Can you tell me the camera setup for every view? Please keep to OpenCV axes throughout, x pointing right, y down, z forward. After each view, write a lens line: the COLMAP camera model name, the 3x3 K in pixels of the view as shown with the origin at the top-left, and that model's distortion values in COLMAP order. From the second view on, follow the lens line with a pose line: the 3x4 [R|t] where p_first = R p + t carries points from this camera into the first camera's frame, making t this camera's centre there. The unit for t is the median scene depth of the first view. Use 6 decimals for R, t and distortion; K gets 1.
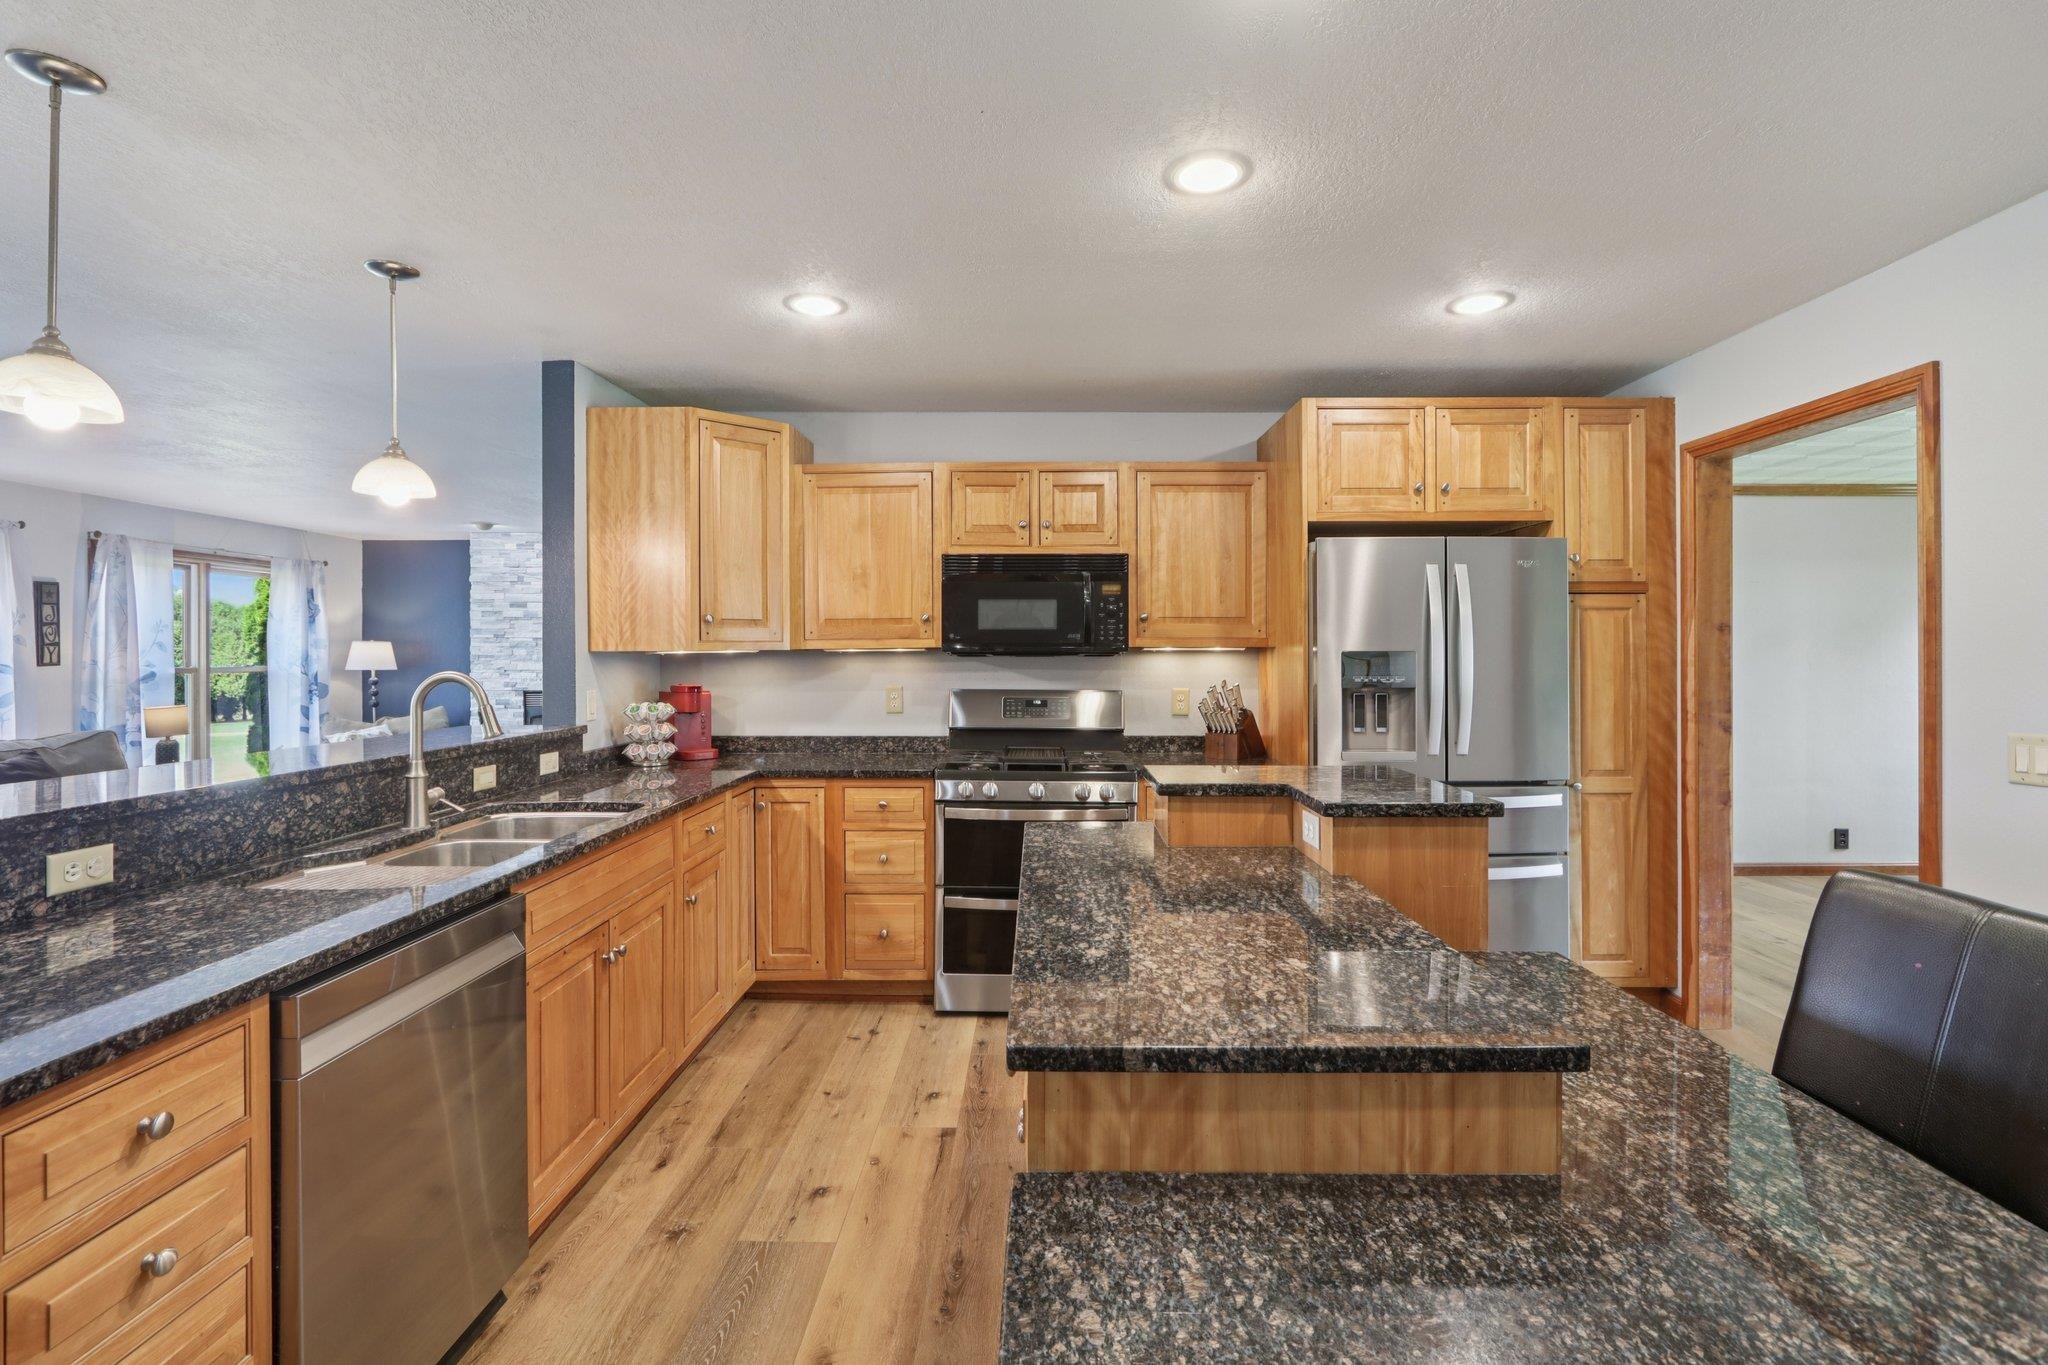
lens RADIAL K [[948.7, 0, 1033.0], [0, 948.7, 656.2], [0, 0, 1]] dist [-0.011386, 0.001123]
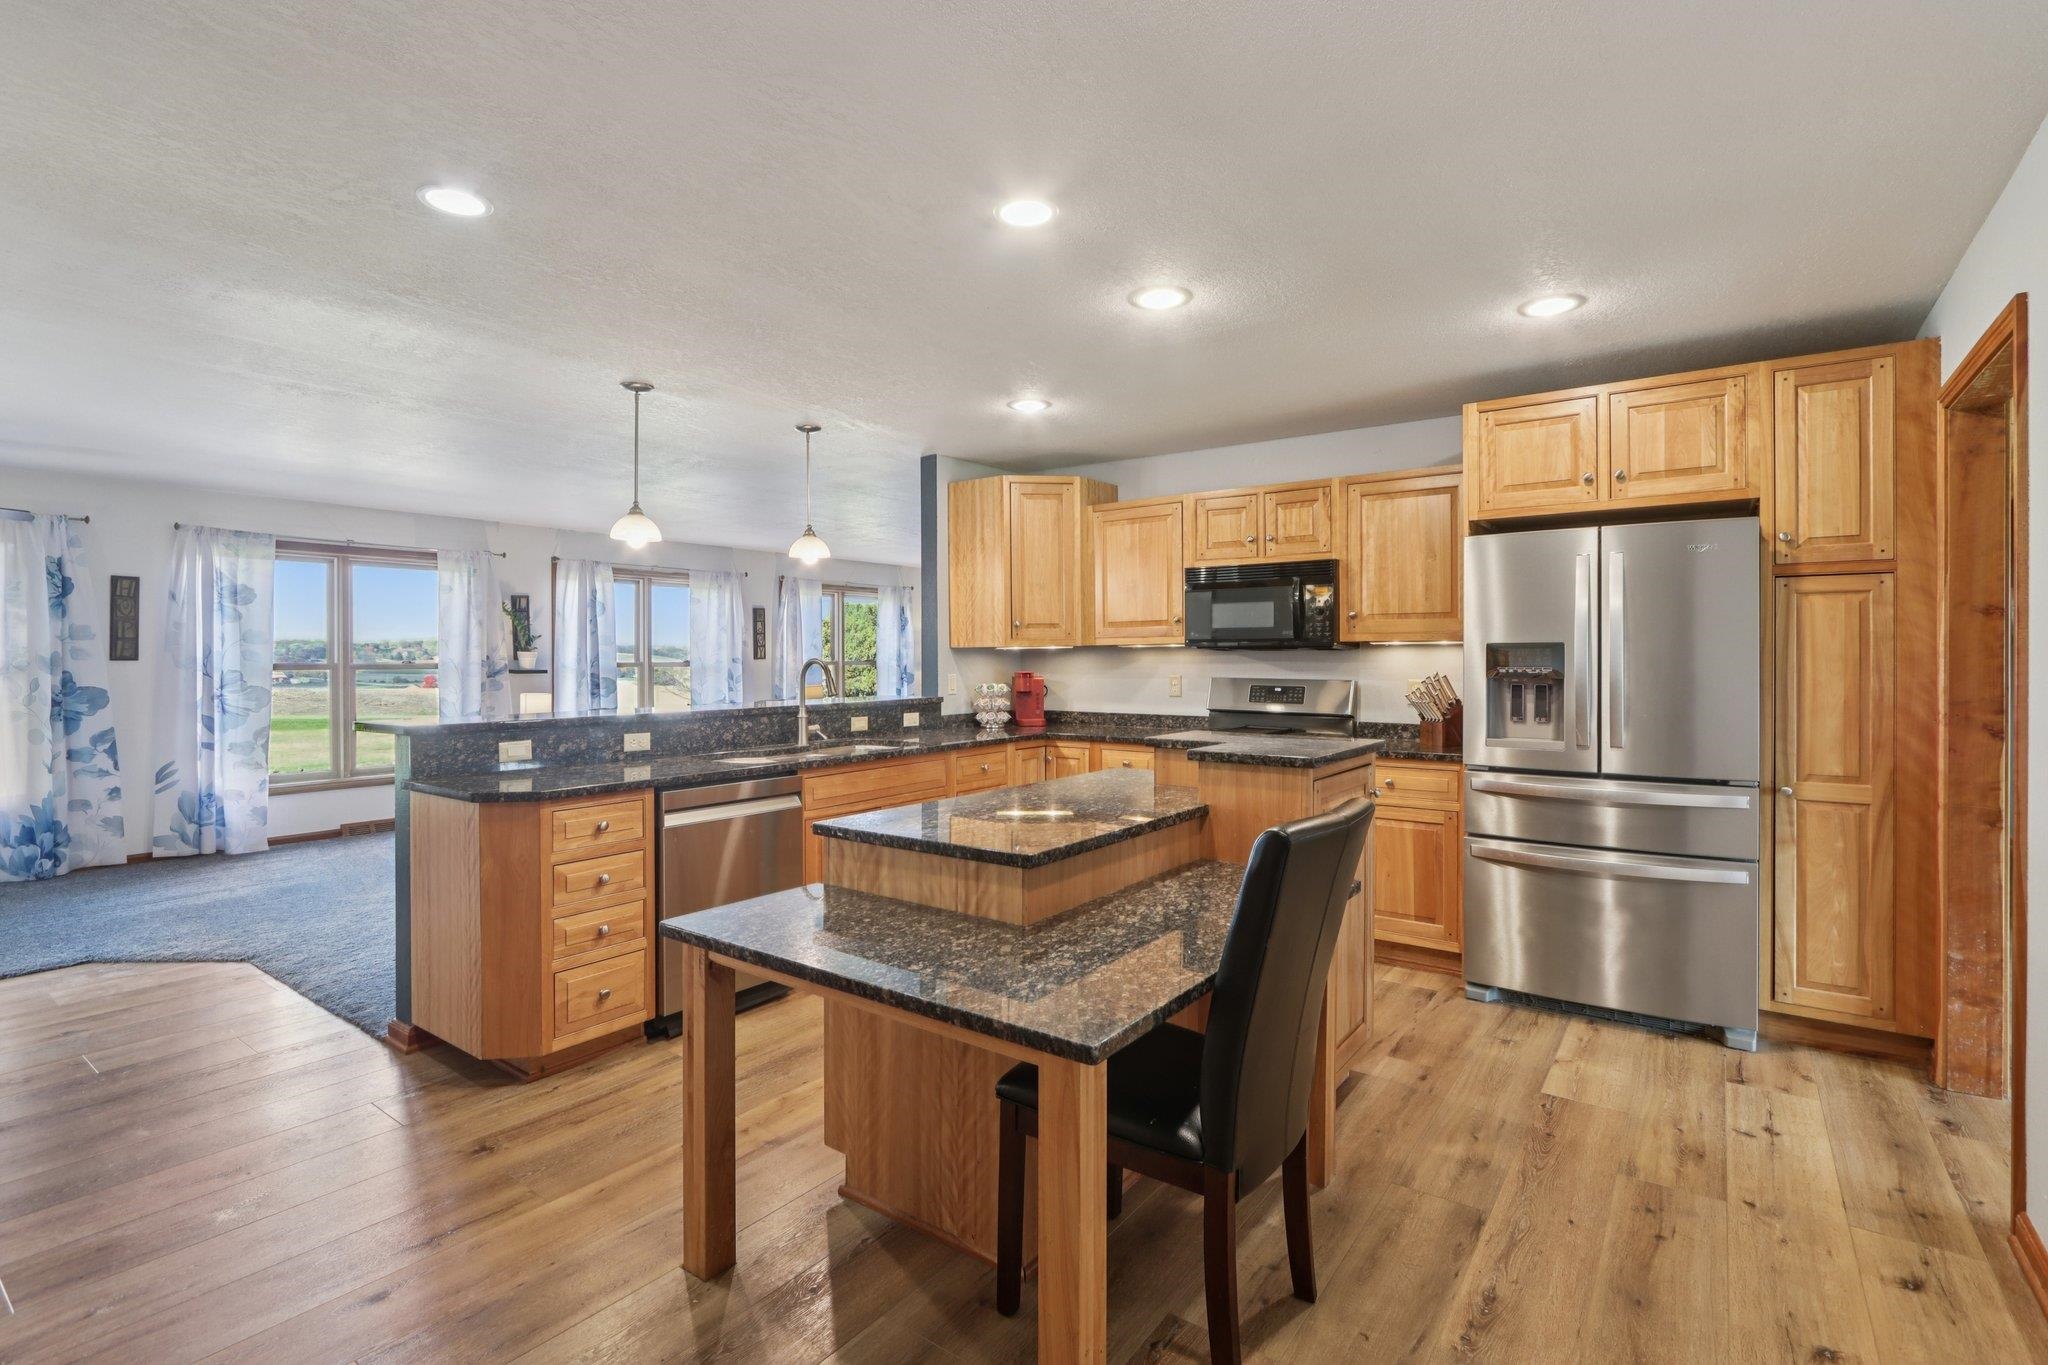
lens RADIAL K [[955.3, 0, 1026.3], [0, 955.3, 661.5], [0, 0, 1]] dist [-0.010740, 0.001008]
pose [[0.814161, 0.002604, -0.580633, 0.491935], [0.000582, 0.999986, 0.005301, 0.008690], [0.580639, -0.004654, 0.814148, -0.149392]]
